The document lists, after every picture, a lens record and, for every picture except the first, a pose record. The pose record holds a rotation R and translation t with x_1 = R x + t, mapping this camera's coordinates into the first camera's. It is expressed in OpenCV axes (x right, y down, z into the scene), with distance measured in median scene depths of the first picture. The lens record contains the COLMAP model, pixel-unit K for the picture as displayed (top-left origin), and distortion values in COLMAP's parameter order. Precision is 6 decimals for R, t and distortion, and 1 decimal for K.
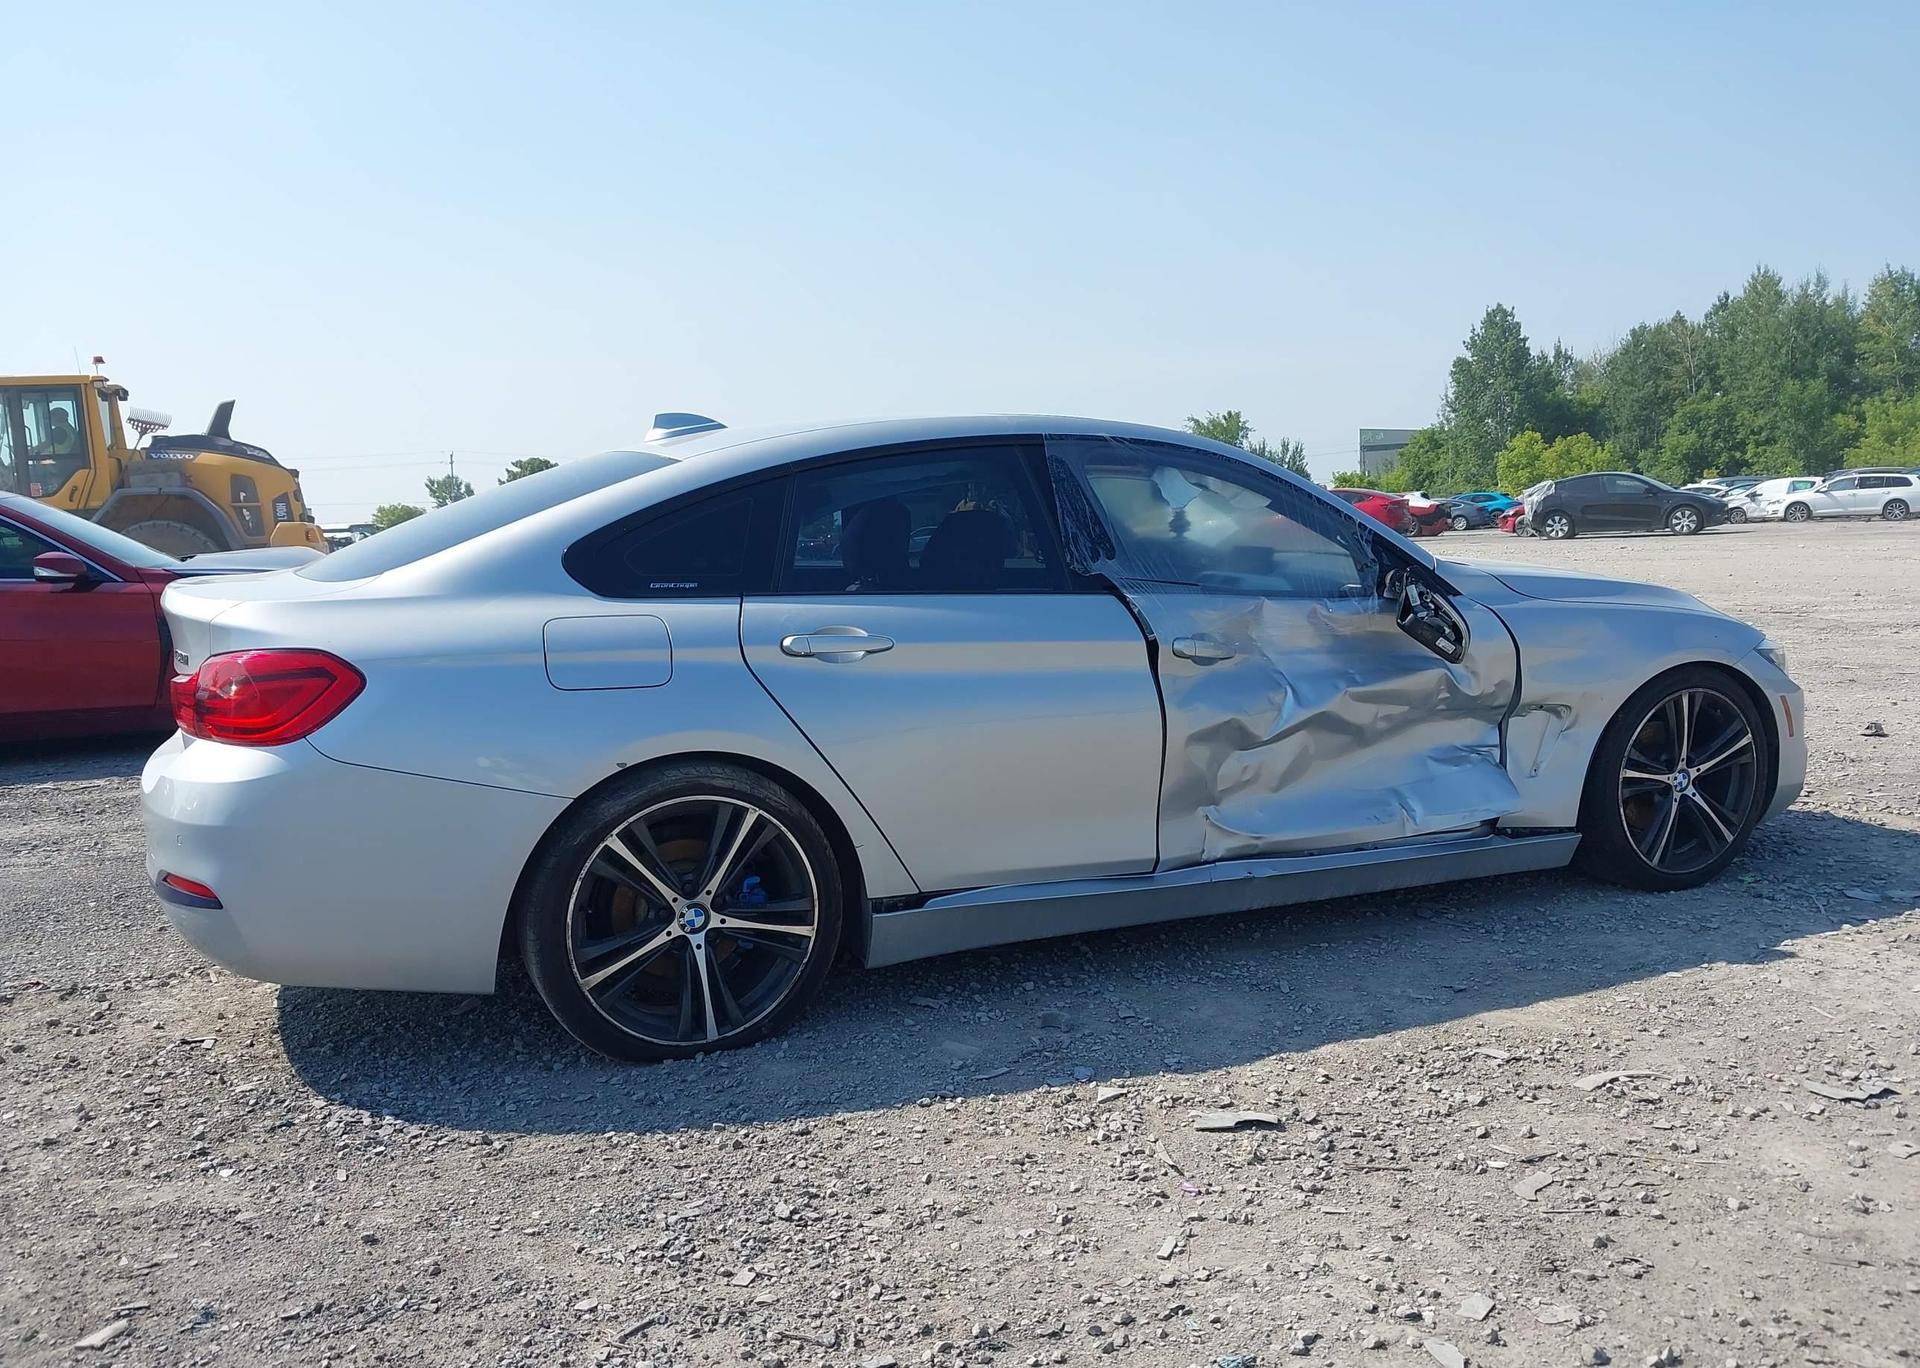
lens RADIAL K [[1547.3, 0, 964.7], [0, 1547.3, 640.9], [0, 0, 1]] dist [0.030589, -0.067976]
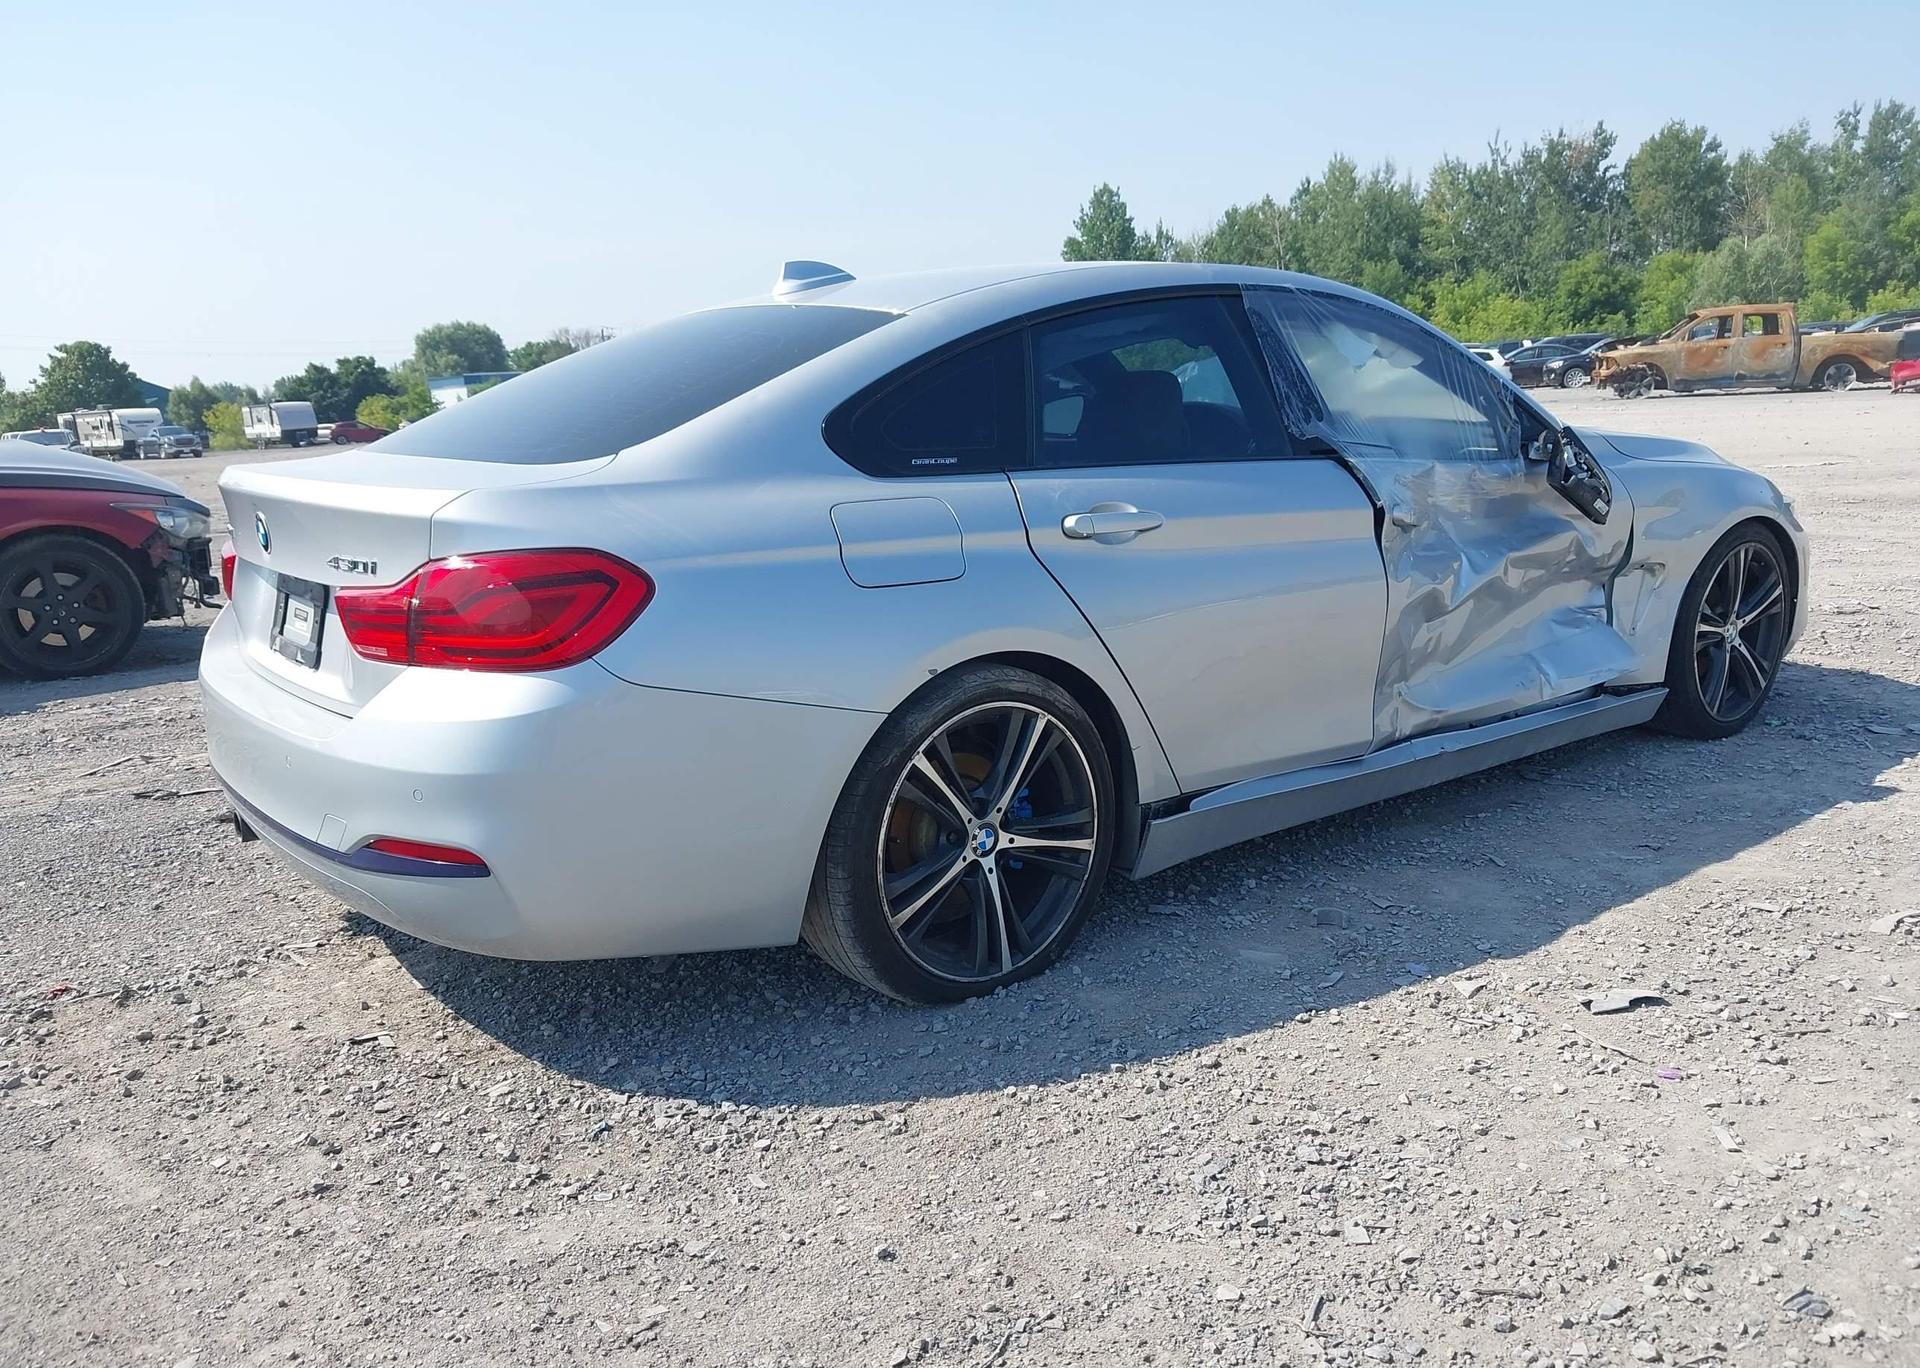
lens RADIAL K [[1547.3, 0, 961.2], [0, 1547.3, 676.4], [0, 0, 1]] dist [0.030589, -0.067976]
pose [[0.969216, -0.055891, 0.239784, -0.357218], [0.032503, 0.994415, 0.100408, -0.002320], [-0.244057, -0.089523, 0.965620, 0.146210]]
